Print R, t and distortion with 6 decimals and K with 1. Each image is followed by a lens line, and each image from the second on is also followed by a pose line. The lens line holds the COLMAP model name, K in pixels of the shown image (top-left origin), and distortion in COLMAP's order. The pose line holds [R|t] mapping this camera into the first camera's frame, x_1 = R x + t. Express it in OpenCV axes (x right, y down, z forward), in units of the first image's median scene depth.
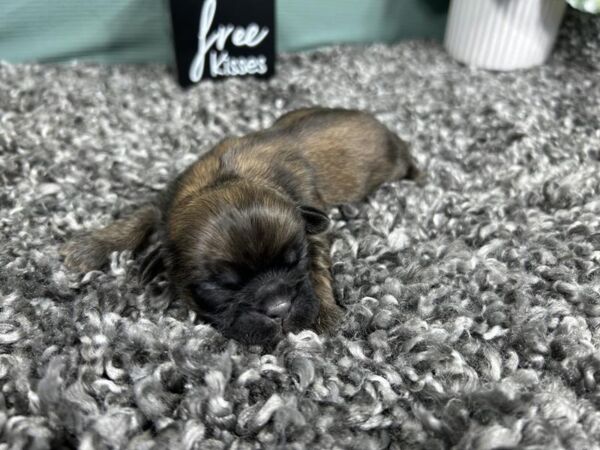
lens RADIAL K [[497.3, 0, 306.3], [0, 497.3, 226.5], [0, 0, 1]] dist [-0.014371, -0.005401]
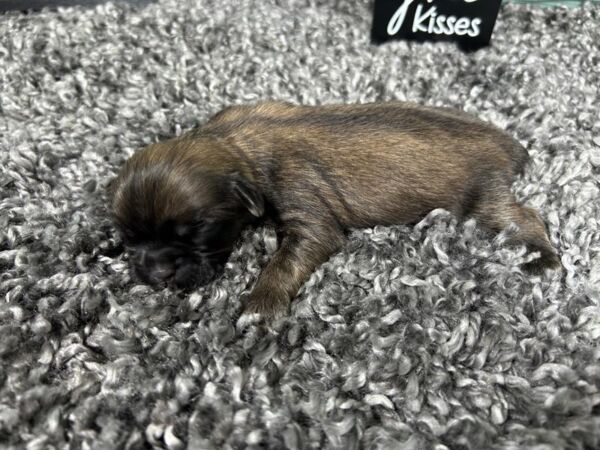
lens RADIAL K [[494.4, 0, 300.0], [0, 494.4, 225.0], [0, 0, 1]] dist [-0.005852, -0.009278]
pose [[0.894040, 0.311170, -0.322281, 0.016930], [-0.236005, 0.938625, 0.251565, -0.162187], [0.380780, -0.148849, 0.912606, 0.103205]]
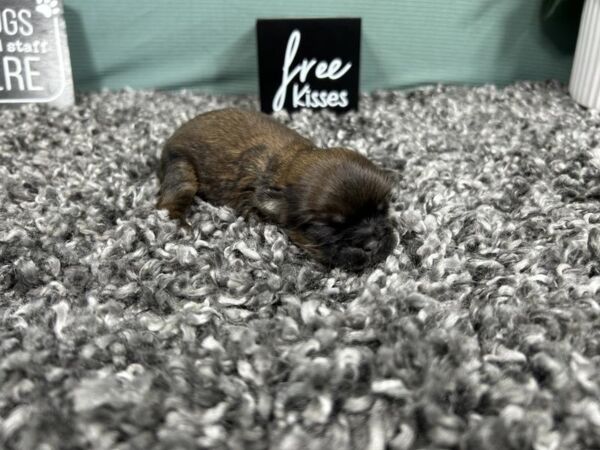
lens RADIAL K [[494.0, 0, 299.4], [0, 494.0, 221.7], [0, 0, 1]] dist [-0.002446, -0.019571]
pose [[0.939943, 0.112977, -0.322093, 0.182877], [-0.145519, 0.986218, -0.078735, 0.009620], [0.308758, 0.120877, 0.943428, 0.071654]]
